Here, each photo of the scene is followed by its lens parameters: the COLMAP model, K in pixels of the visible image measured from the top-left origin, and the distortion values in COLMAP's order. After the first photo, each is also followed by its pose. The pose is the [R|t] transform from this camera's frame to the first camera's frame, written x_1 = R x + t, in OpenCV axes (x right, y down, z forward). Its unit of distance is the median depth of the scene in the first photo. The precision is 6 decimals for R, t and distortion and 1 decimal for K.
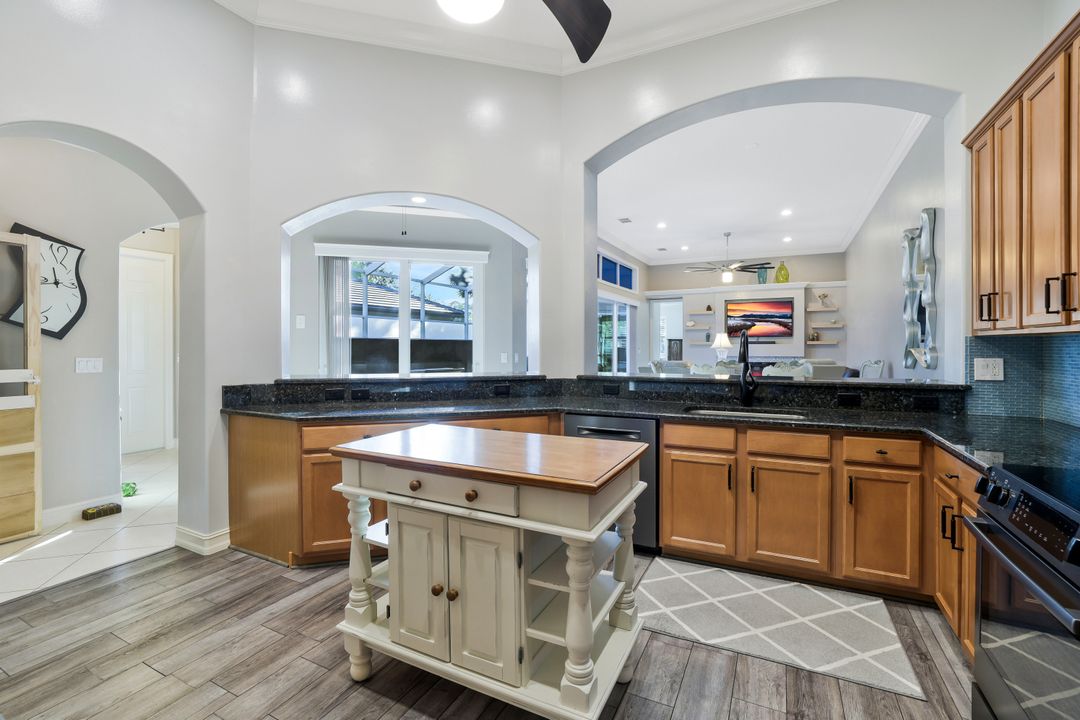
lens RADIAL K [[478.6, 0, 528.7], [0, 478.6, 356.0], [0, 0, 1]] dist [-0.025653, 0.005051]
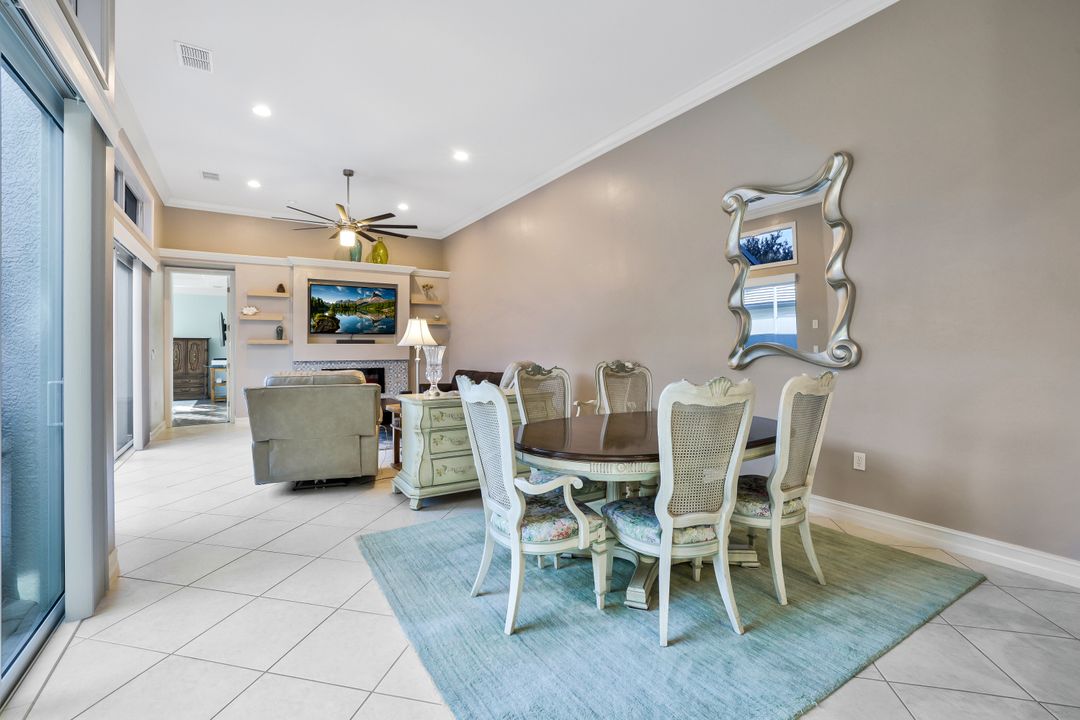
lens RADIAL K [[478.6, 0, 539.1], [0, 478.6, 352.8], [0, 0, 1]] dist [-0.025653, 0.005051]
pose [[0.502028, -0.006959, 0.864824, -0.012305], [0.020200, 0.999789, -0.003681, -0.002282], [-0.864616, 0.019318, 0.502062, 0.408092]]
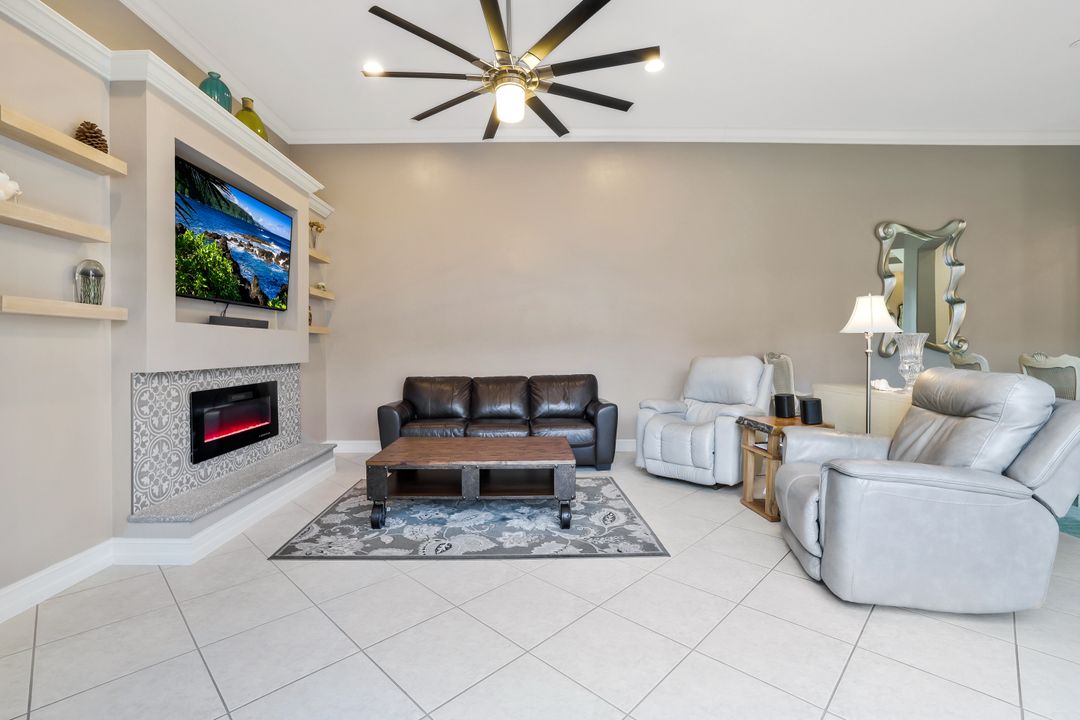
lens RADIAL K [[478.6, 0, 542.4], [0, 478.6, 352.3], [0, 0, 1]] dist [-0.025653, 0.005051]
pose [[-0.485046, -0.003128, 0.874483, 0.129593], [0.024982, 0.999536, 0.017432, -0.009501], [-0.874132, 0.030301, -0.484743, 1.048292]]
